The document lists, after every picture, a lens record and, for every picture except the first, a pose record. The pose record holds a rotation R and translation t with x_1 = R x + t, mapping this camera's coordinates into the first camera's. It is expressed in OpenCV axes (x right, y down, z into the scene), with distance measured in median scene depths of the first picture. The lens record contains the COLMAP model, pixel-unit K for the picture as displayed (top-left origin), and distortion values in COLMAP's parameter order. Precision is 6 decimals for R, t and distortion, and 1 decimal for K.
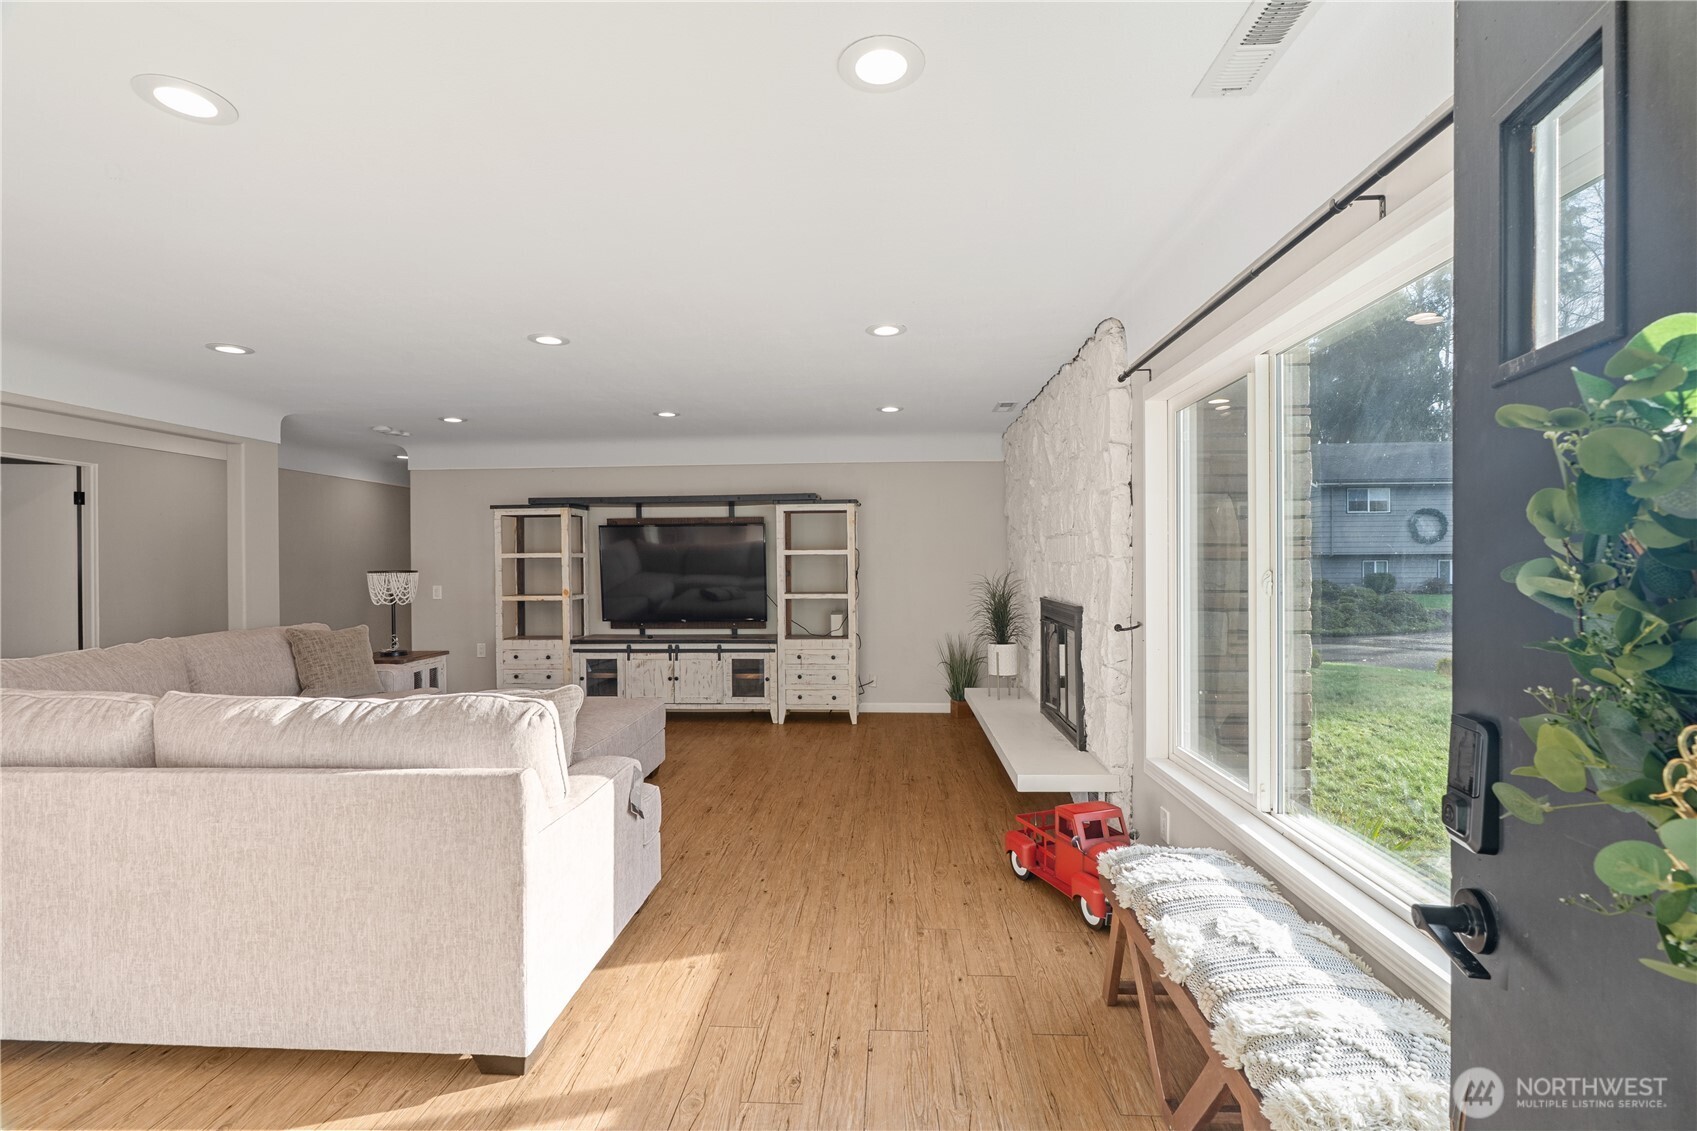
lens RADIAL K [[764.3, 0, 848.5], [0, 764.3, 565.5], [0, 0, 1]] dist [-0.005086, 0.000748]
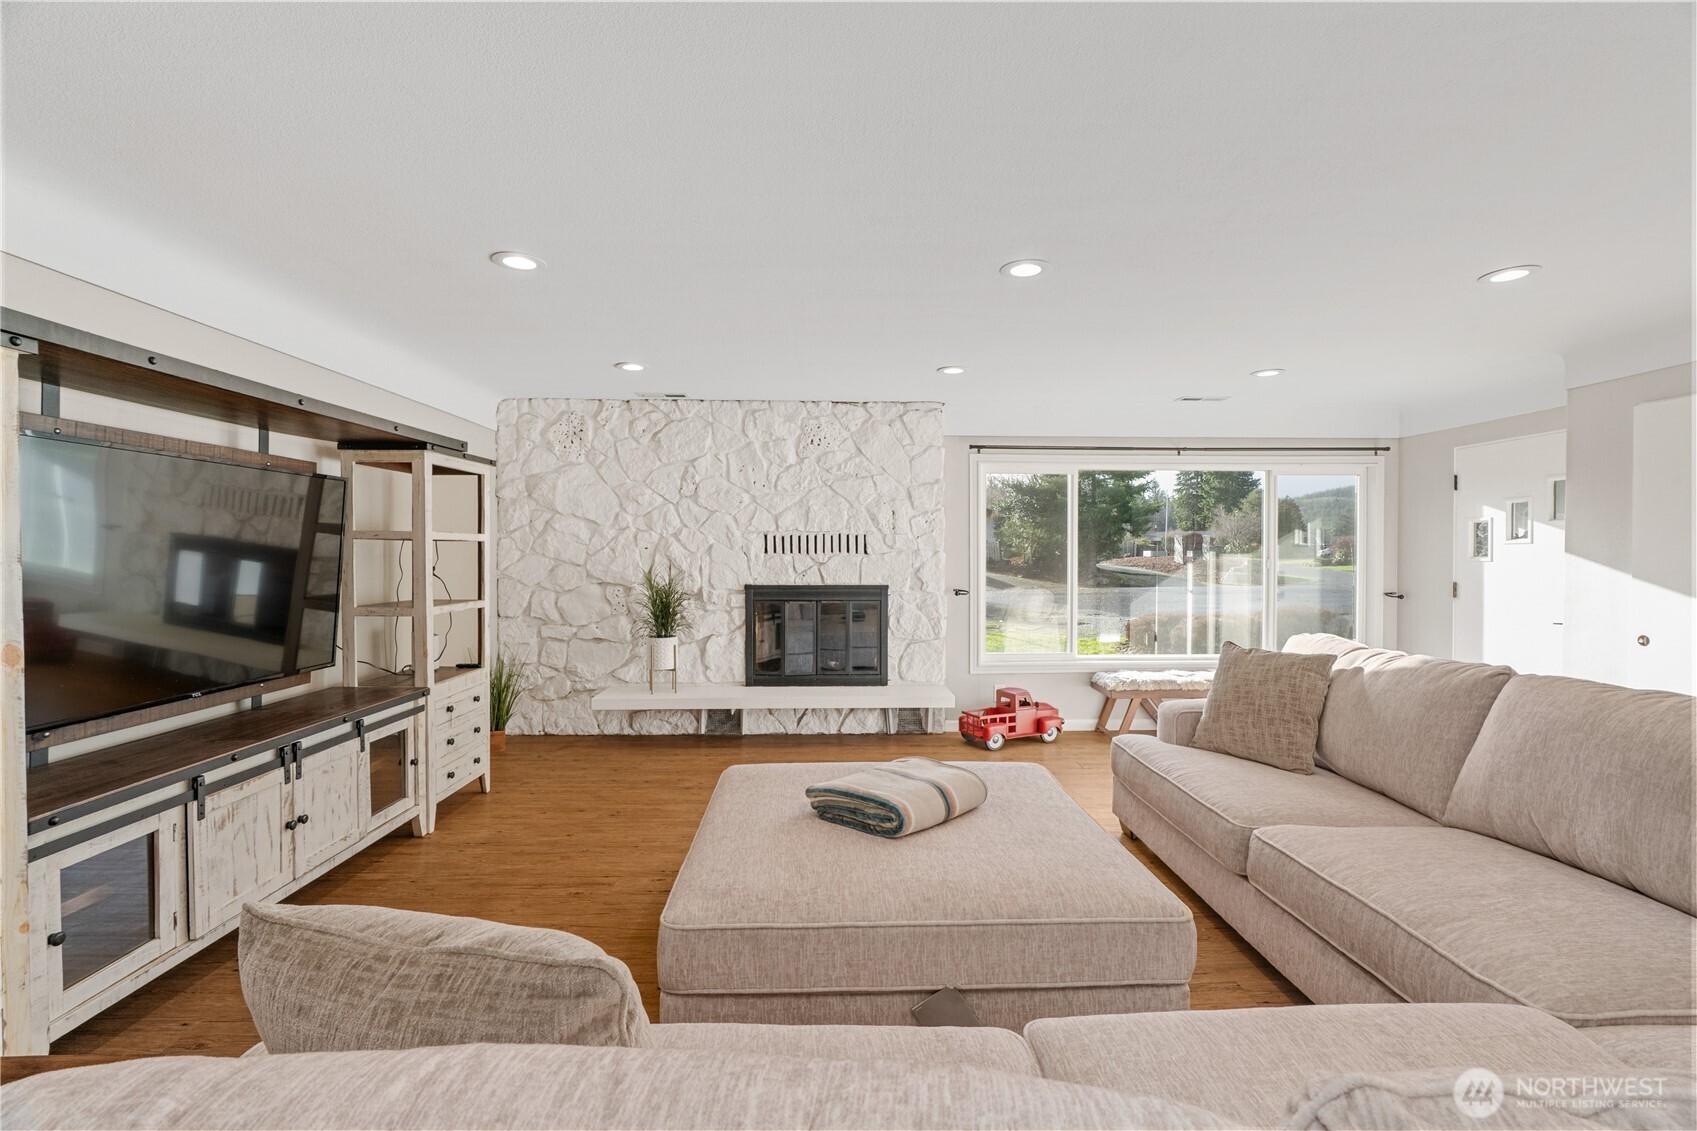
lens RADIAL K [[764.3, 0, 848.5], [0, 764.3, 565.5], [0, 0, 1]] dist [-0.005086, 0.000748]
pose [[-0.086649, -0.014196, 0.996138, -0.678162], [0.006943, 0.999866, 0.014854, 0.000079], [-0.996215, 0.008204, -0.086539, 0.726316]]
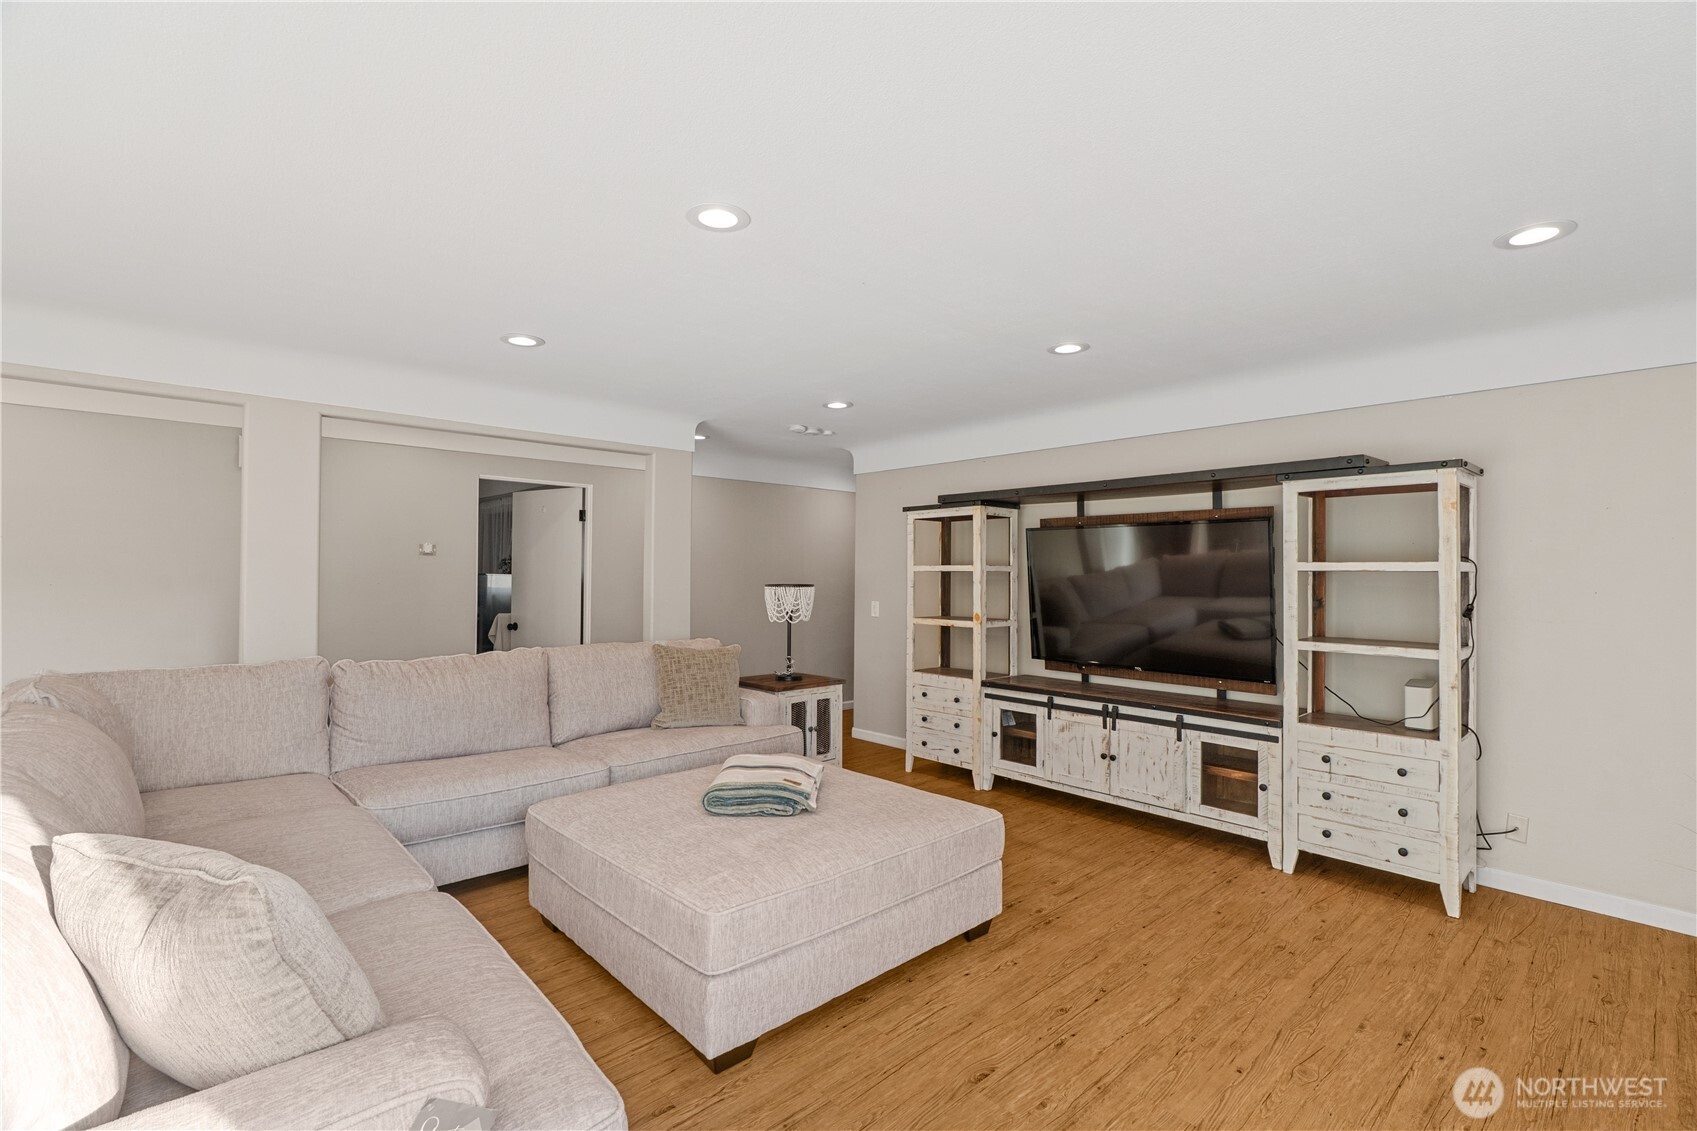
lens RADIAL K [[764.3, 0, 848.5], [0, 764.3, 565.5], [0, 0, 1]] dist [-0.005086, 0.000748]
pose [[0.722495, 0.004976, -0.691358, 0.063077], [-0.017174, 0.999795, -0.010751, -0.005988], [0.691163, 0.019641, 0.722432, 0.365406]]
